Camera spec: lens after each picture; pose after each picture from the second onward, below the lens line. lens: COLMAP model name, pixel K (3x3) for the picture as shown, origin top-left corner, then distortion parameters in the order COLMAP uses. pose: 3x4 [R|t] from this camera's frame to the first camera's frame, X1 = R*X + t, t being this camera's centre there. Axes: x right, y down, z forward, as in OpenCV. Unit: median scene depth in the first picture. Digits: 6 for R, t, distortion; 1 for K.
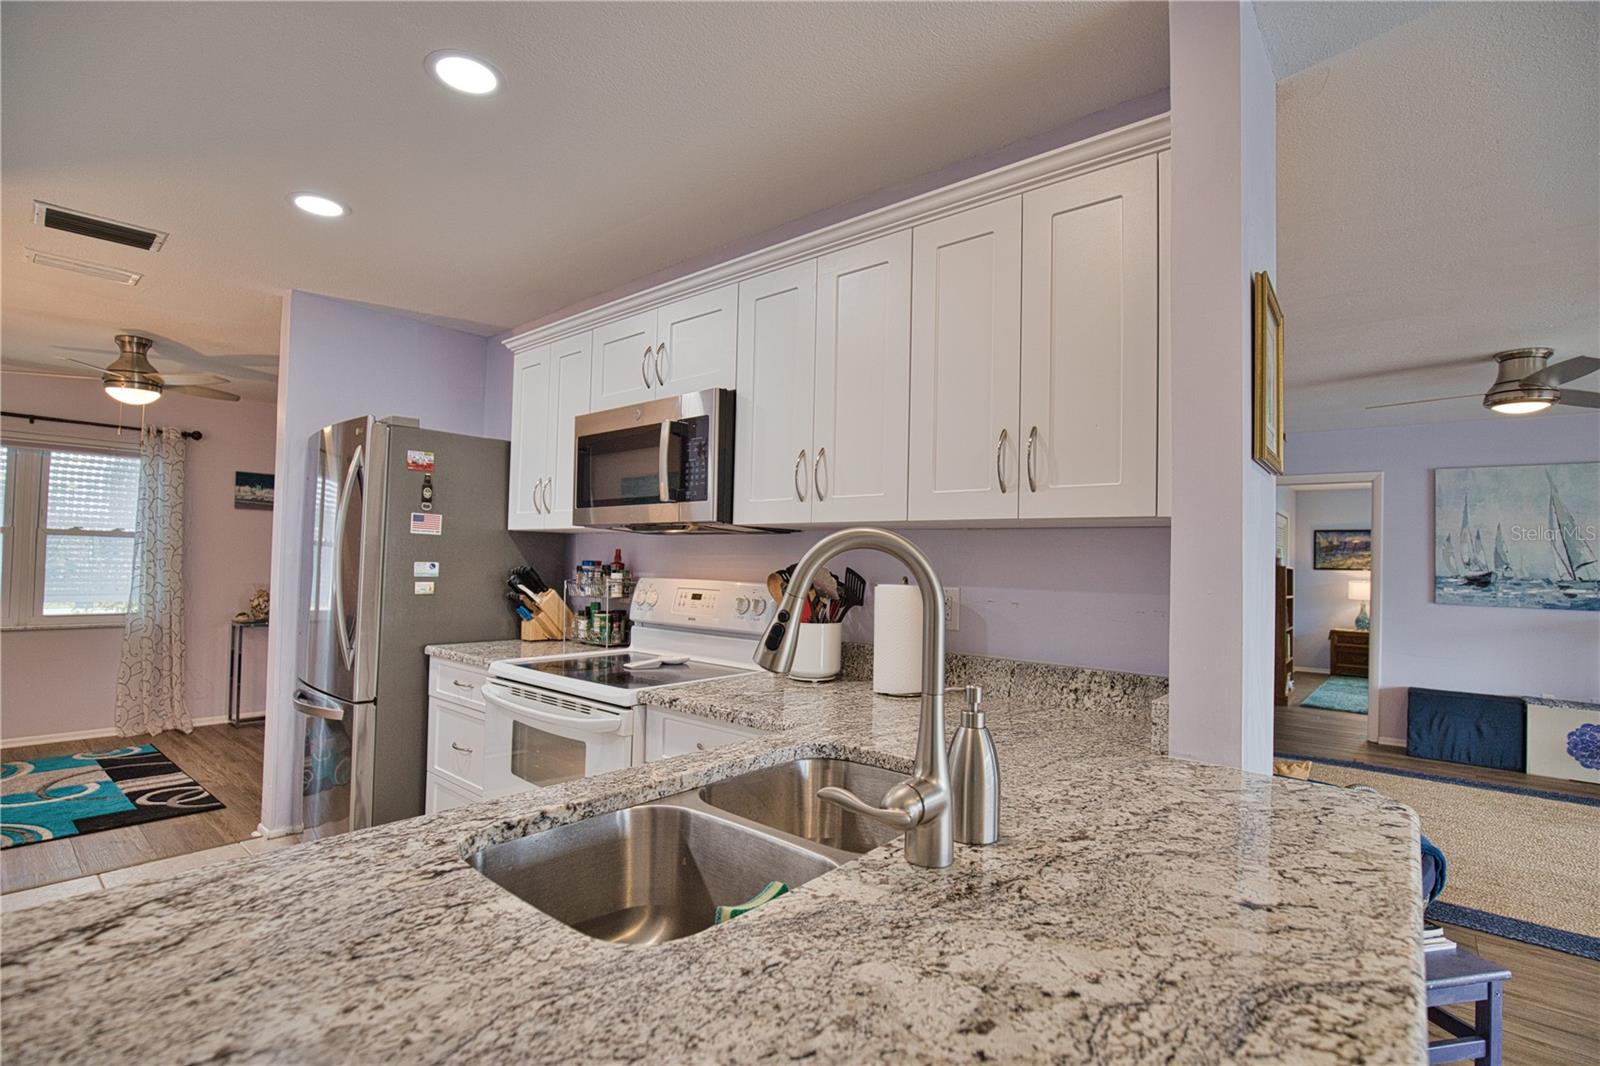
lens RADIAL K [[736.4, 0, 807.4], [0, 736.4, 541.2], [0, 0, 1]] dist [-0.037847, 0.007922]
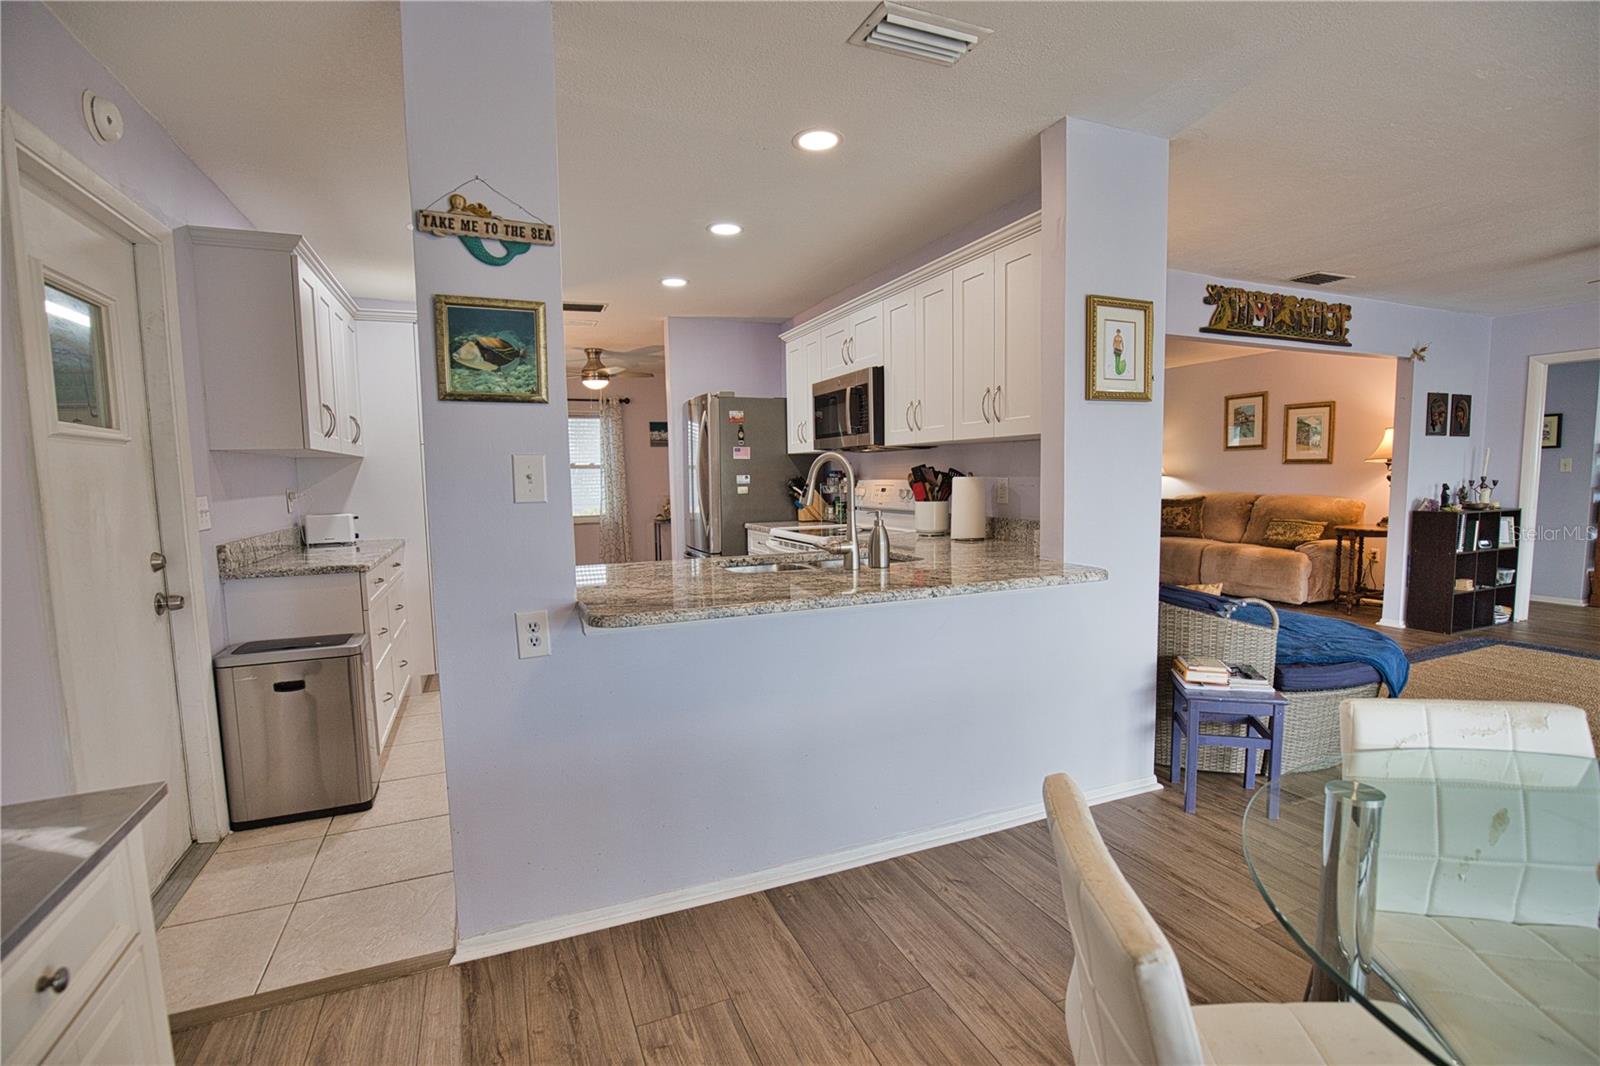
lens RADIAL K [[736.4, 0, 807.4], [0, 736.4, 541.2], [0, 0, 1]] dist [-0.037847, 0.007922]
pose [[0.892178, 0.004848, -0.451658, 0.405889], [0.049351, 0.992910, 0.108143, 0.003048], [0.448980, -0.118772, 0.885613, -0.498758]]
